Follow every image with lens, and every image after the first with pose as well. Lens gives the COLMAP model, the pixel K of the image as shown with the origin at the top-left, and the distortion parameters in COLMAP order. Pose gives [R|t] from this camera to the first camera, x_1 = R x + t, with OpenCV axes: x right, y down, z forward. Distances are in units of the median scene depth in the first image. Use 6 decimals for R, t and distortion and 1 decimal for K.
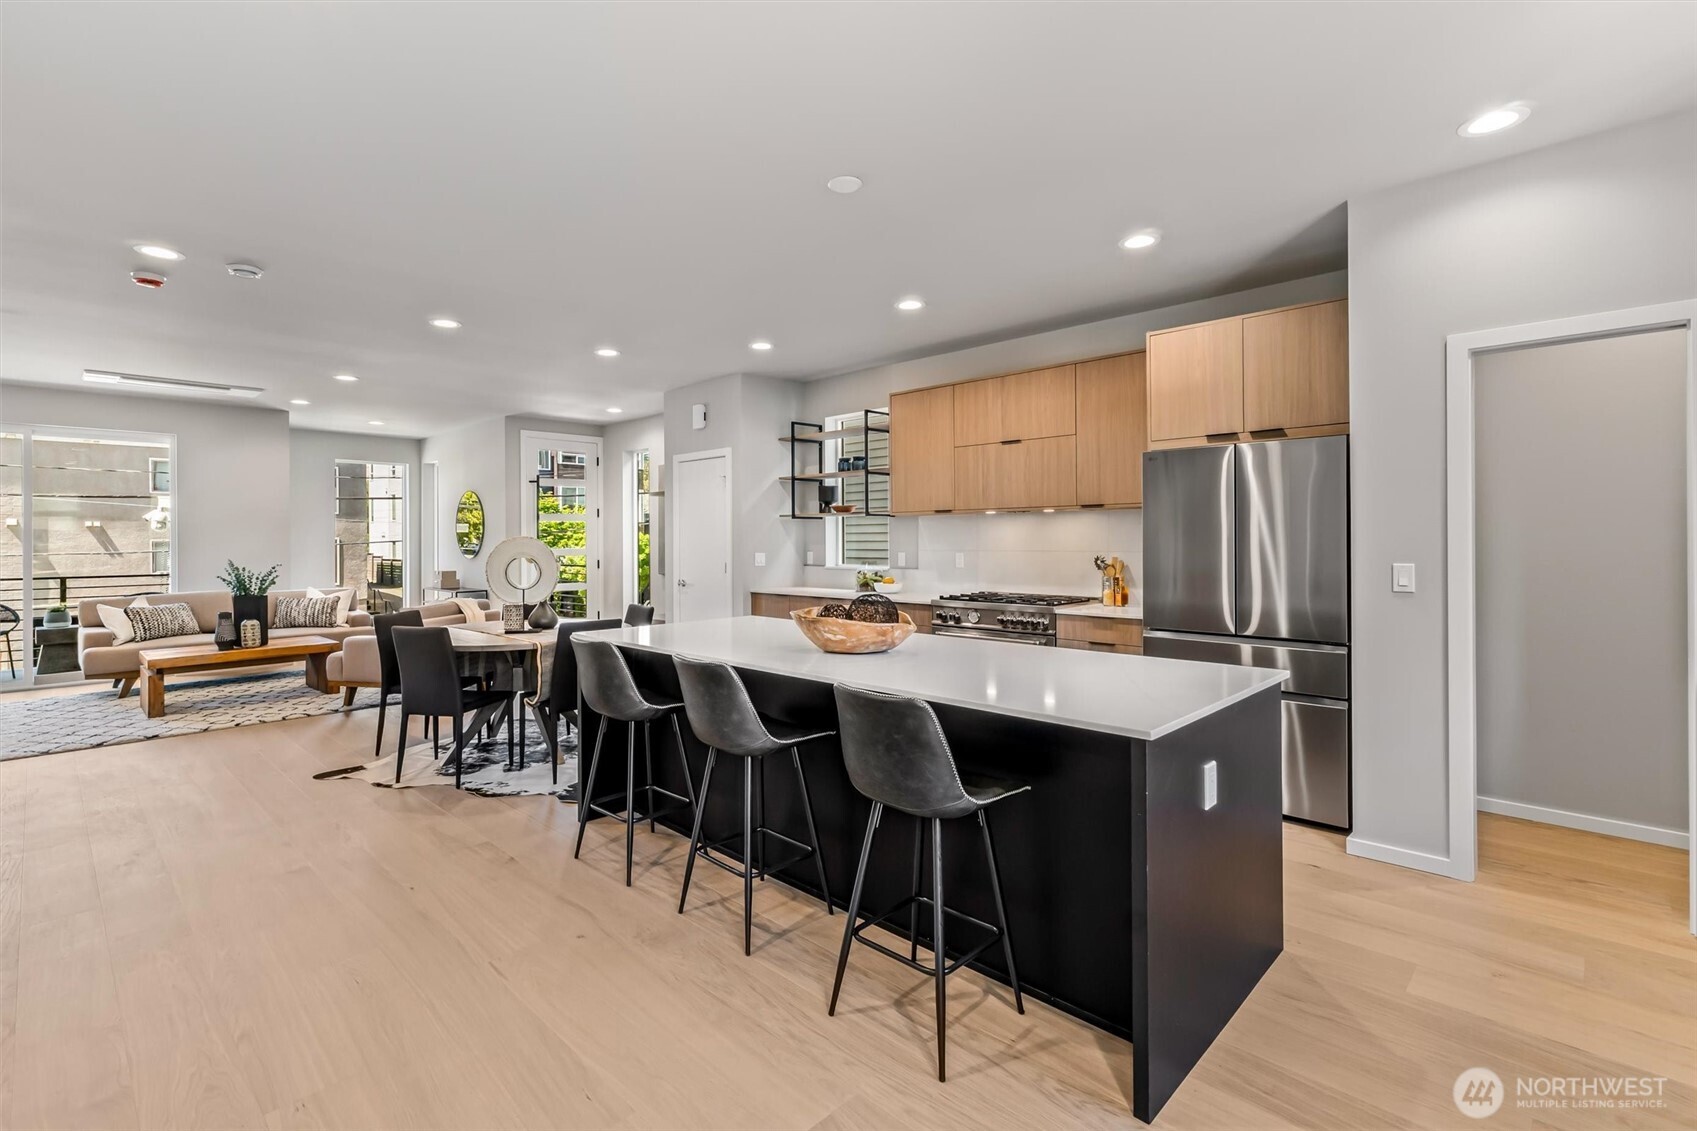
lens RADIAL K [[778.3, 0, 817.9], [0, 778.3, 538.4], [0, 0, 1]] dist [0.004960, -0.000446]
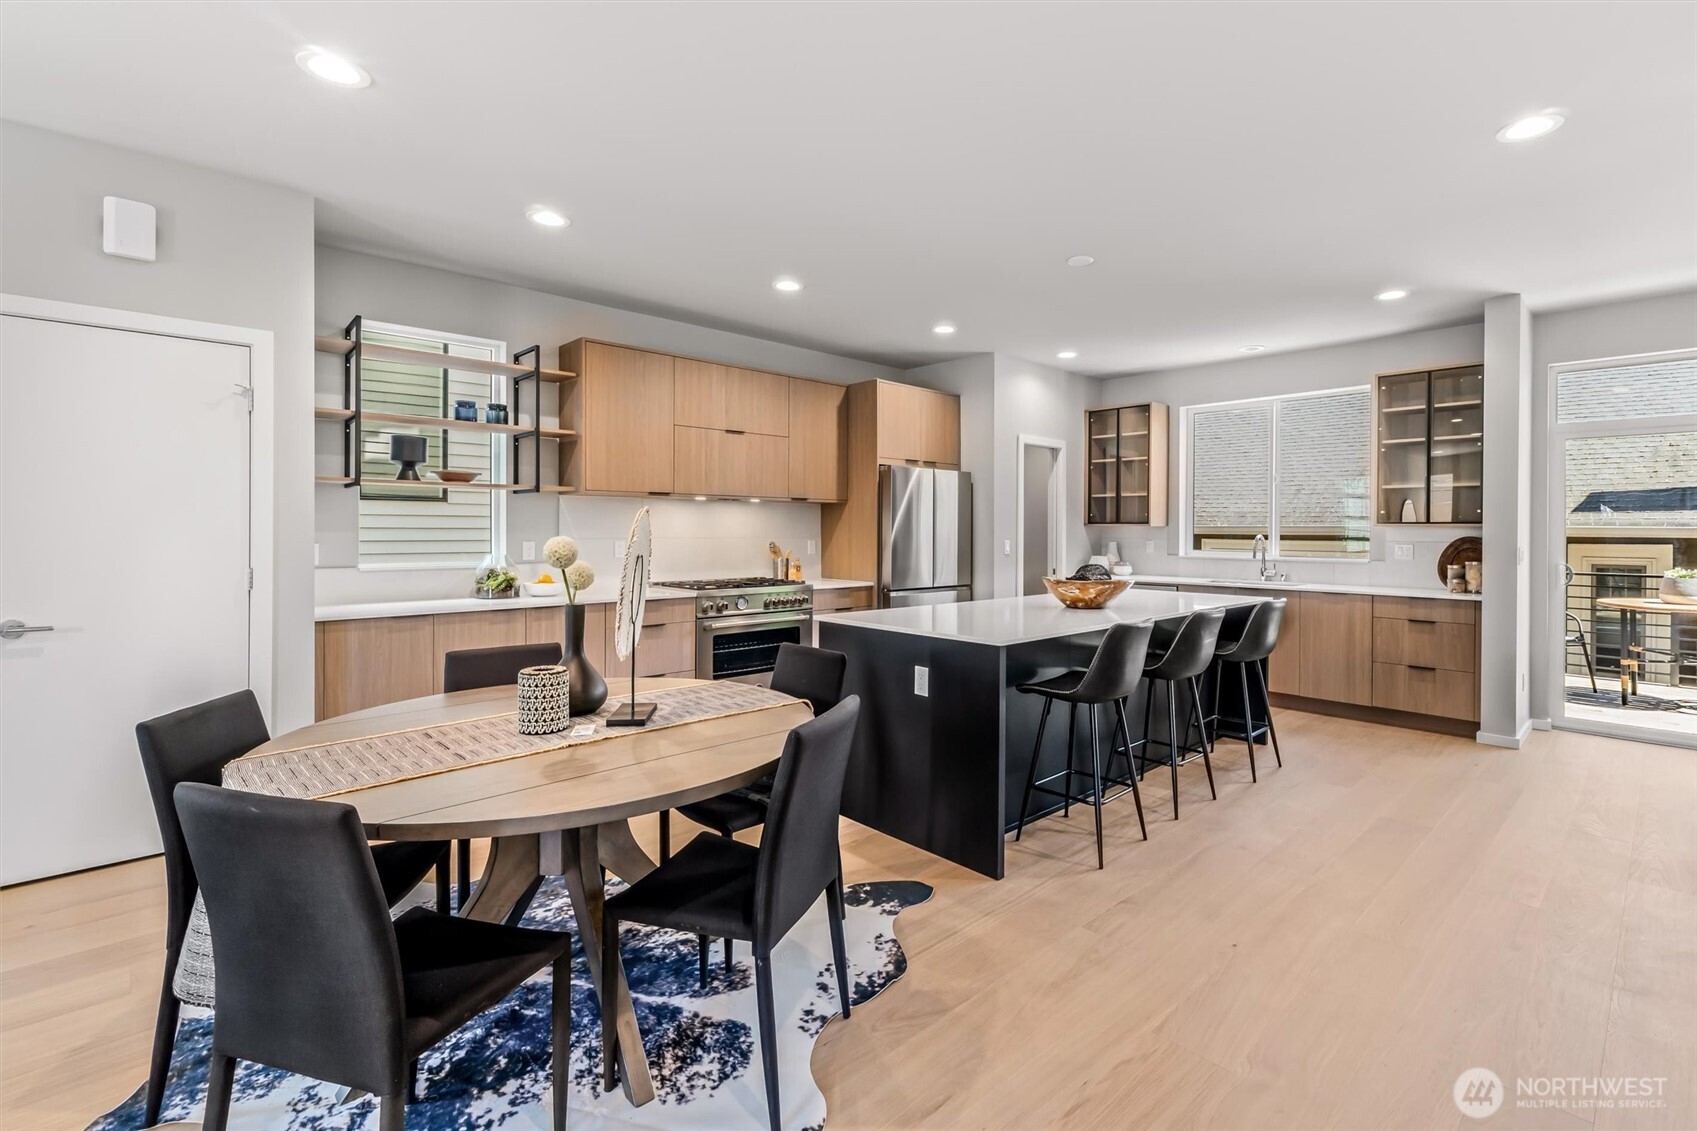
lens RADIAL K [[778.3, 0, 878.9], [0, 778.3, 535.0], [0, 0, 1]] dist [0.004960, -0.000446]
pose [[0.010656, 0.001277, 0.999942, -1.008804], [-0.003958, 0.999991, -0.001234, 0.017130], [-0.999935, -0.003945, 0.010661, 1.029899]]
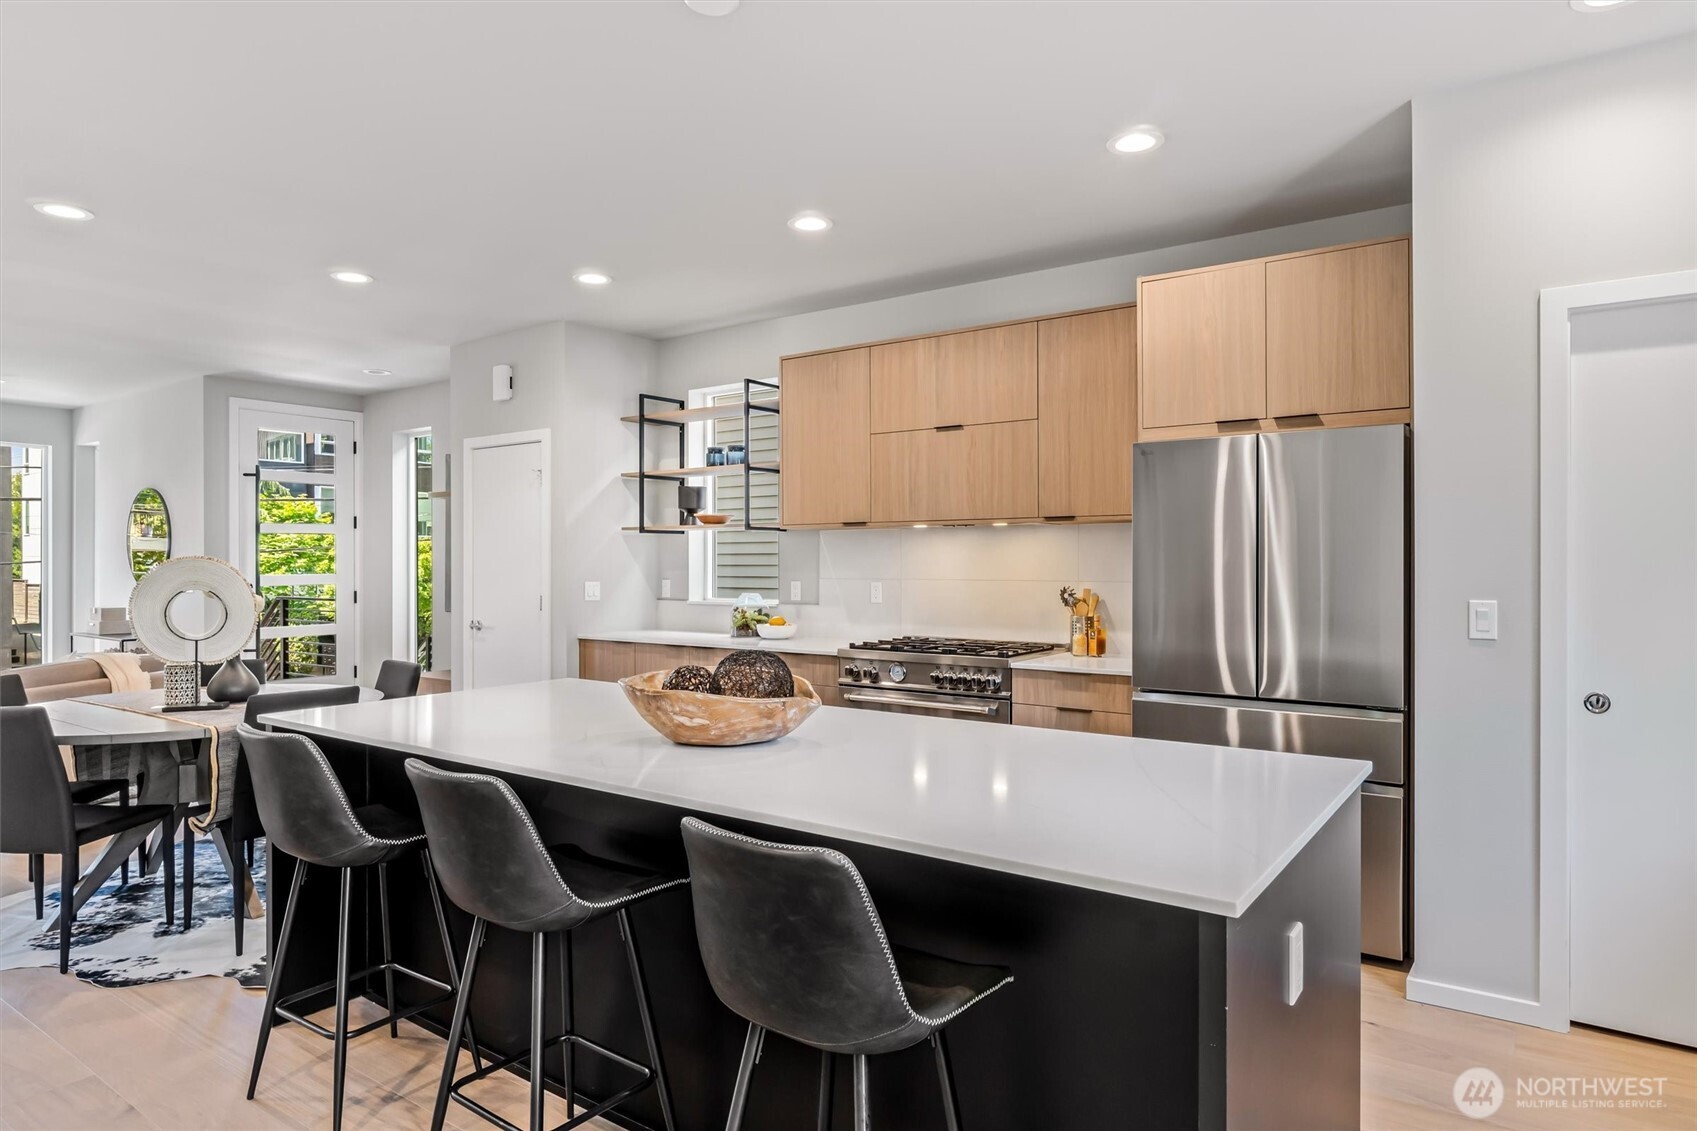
lens RADIAL K [[999.9, 0, 856.5], [0, 999.9, 560.7], [0, 0, 1]] dist [0.000376, 0.000645]
pose [[0.985617, 0.004544, 0.168933, 0.011931], [-0.004506, 0.999990, -0.000604, -0.000966], [-0.168934, -0.000166, 0.985627, 0.139693]]
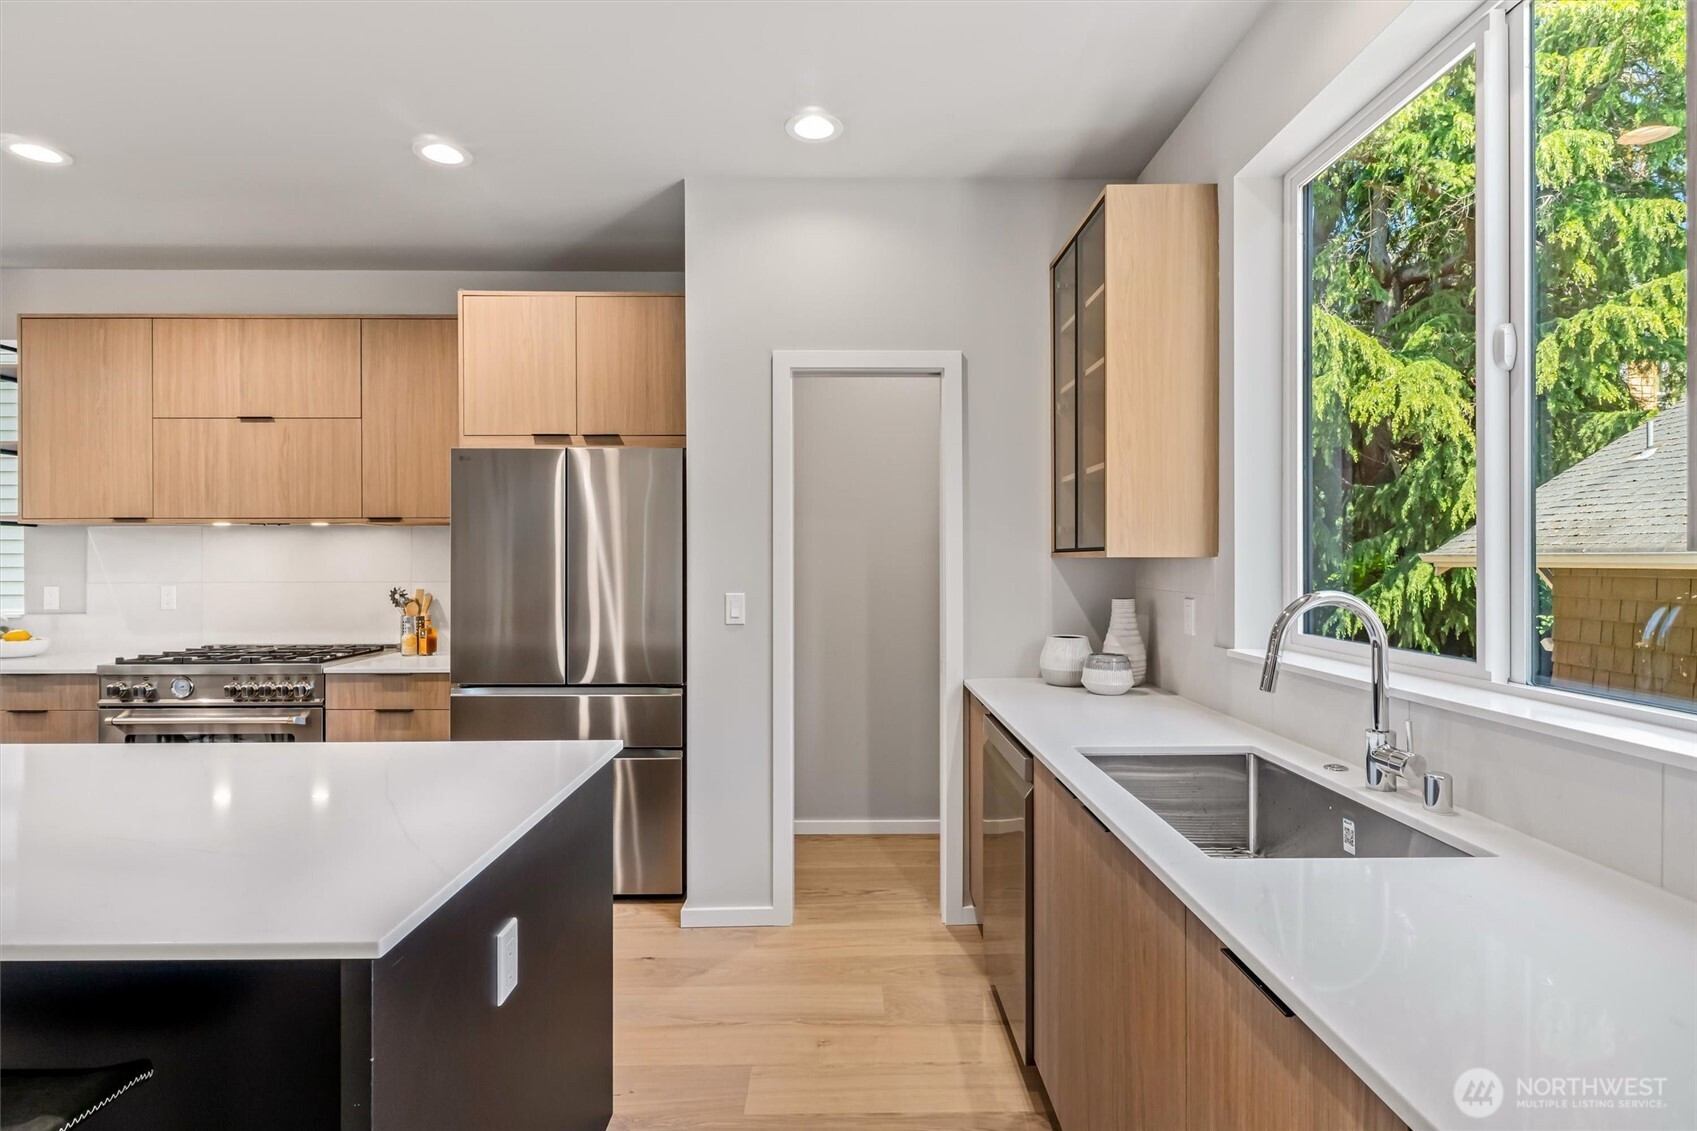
lens RADIAL K [[852.3, 0, 849.4], [0, 852.3, 558.4], [0, 0, 1]] dist [0.007595, -0.001974]
pose [[0.698720, 0.006409, 0.715366, 0.103005], [-0.002852, 0.999977, -0.006173, -0.001991], [-0.715389, 0.002273, 0.698723, 0.164106]]
